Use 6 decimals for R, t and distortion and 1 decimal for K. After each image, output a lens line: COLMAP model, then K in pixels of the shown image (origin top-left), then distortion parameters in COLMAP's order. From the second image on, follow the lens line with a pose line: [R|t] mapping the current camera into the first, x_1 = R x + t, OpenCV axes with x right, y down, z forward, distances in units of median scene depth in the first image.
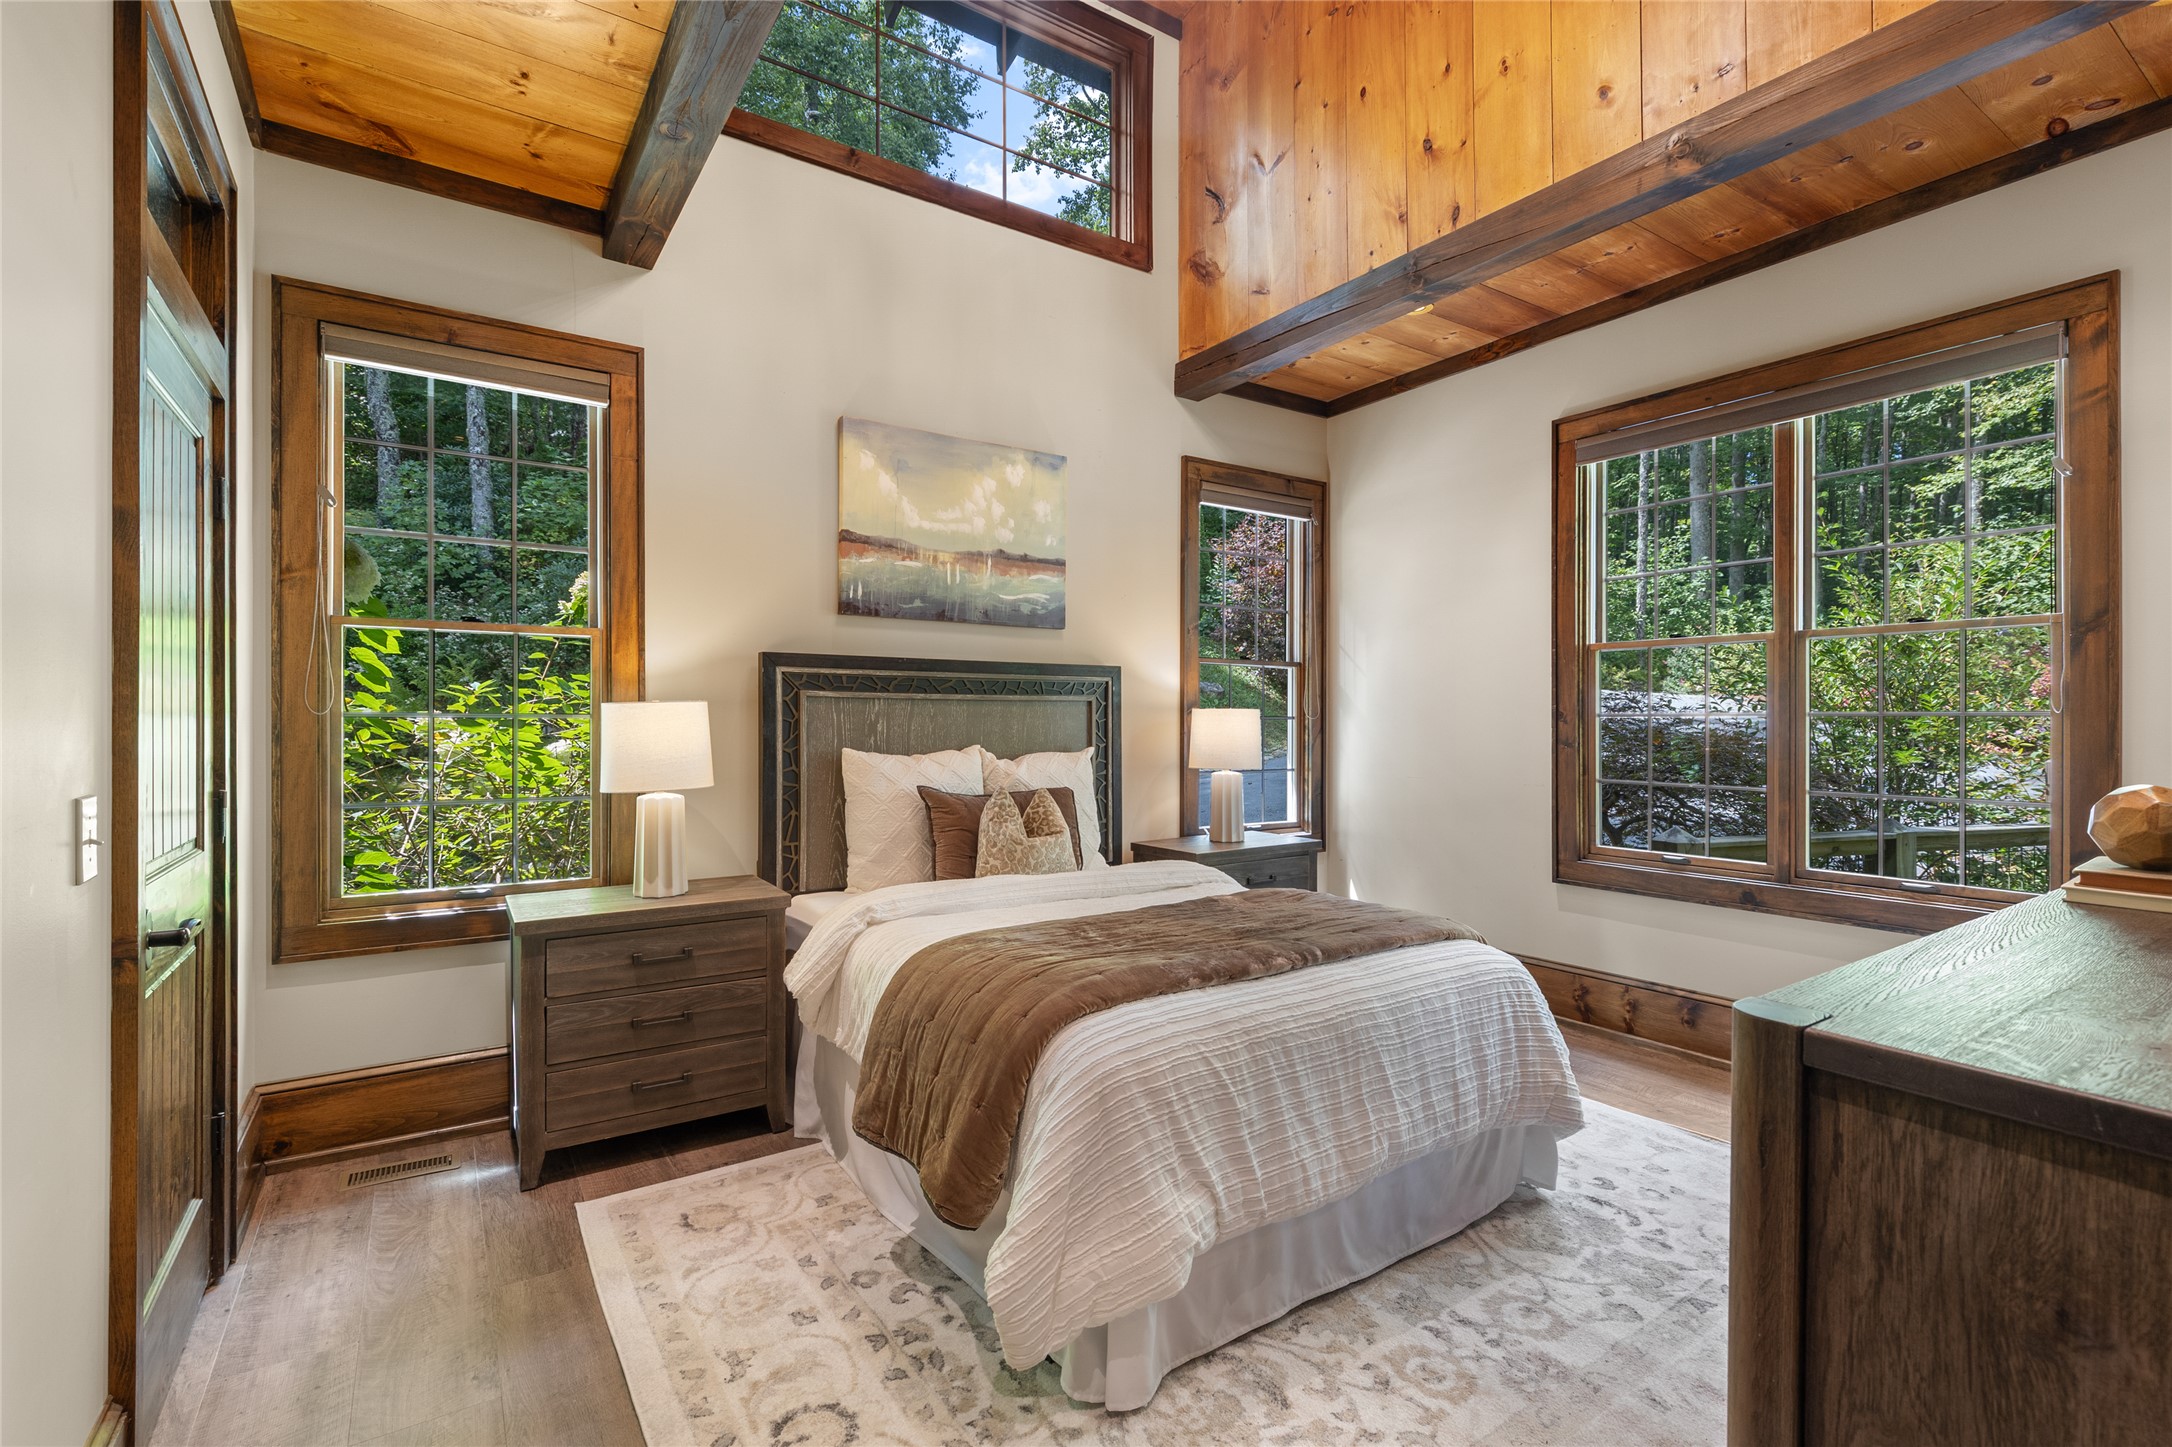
lens RADIAL K [[971.5, 0, 1029.2], [0, 971.5, 738.7], [0, 0, 1]] dist [0.001416, -0.000072]
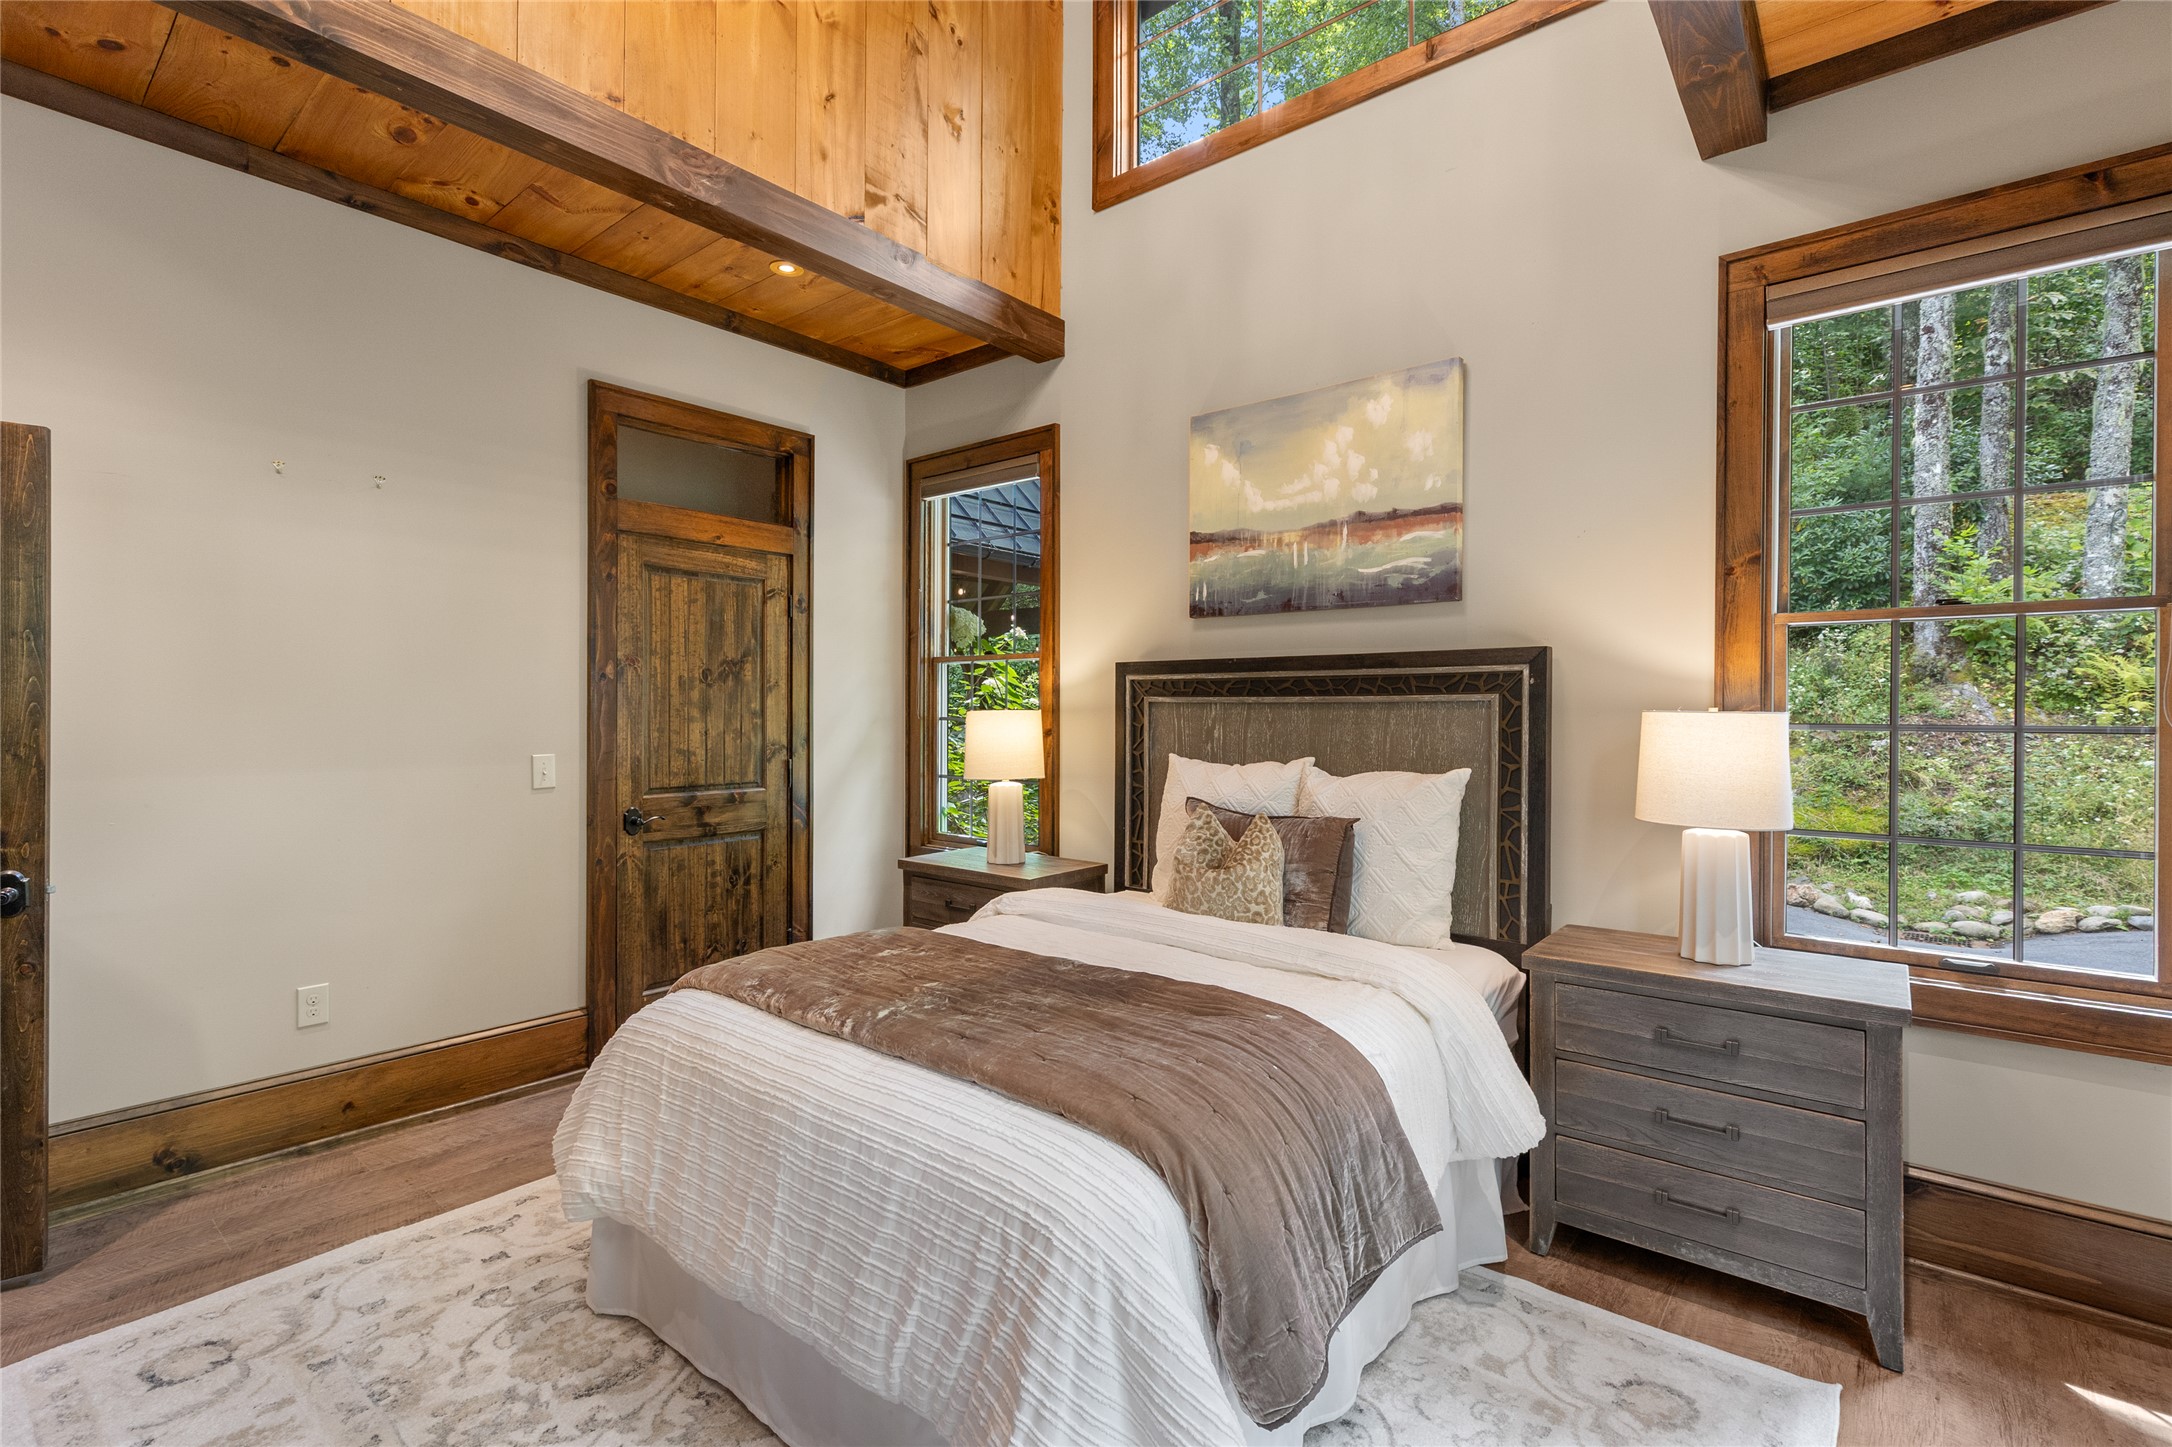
lens RADIAL K [[971.5, 0, 1084.9], [0, 971.5, 709.4], [0, 0, 1]] dist [0.001416, -0.000072]
pose [[0.295109, 0.010053, -0.955411, 0.672124], [-0.006034, 0.999944, 0.008657, -0.039914], [0.955445, 0.003211, 0.295153, 0.561951]]
